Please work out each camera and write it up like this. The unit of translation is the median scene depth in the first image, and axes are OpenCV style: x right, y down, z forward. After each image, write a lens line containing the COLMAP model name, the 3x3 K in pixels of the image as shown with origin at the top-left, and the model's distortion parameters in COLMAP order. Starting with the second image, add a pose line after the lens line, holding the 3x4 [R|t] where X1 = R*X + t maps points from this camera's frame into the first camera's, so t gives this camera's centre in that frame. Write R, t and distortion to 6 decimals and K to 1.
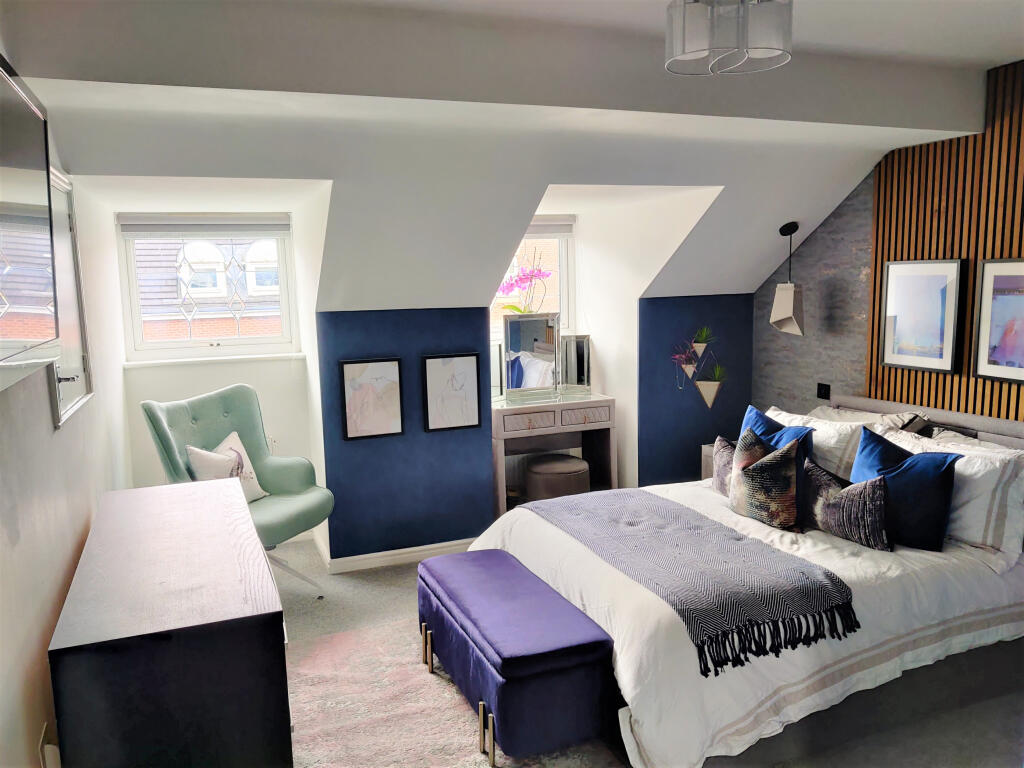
lens RADIAL K [[776.5, 0, 495.1], [0, 776.5, 381.1], [0, 0, 1]] dist [0.003212, -0.058496]
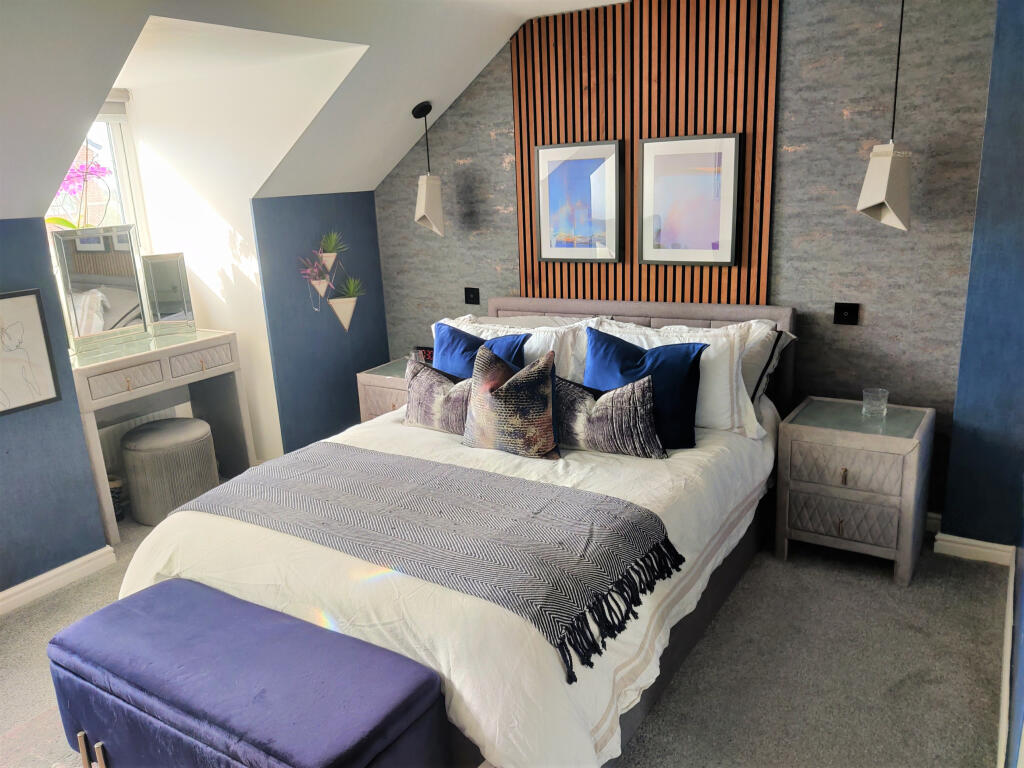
lens RADIAL K [[789.8, 0, 512.0], [0, 789.8, 384.0], [0, 0, 1]] dist [0.040798, -0.063372]
pose [[0.801993, -0.162307, 0.574860, -0.097125], [0.104016, 0.985620, 0.133168, -0.004017], [-0.588208, -0.047005, 0.807343, 0.227706]]
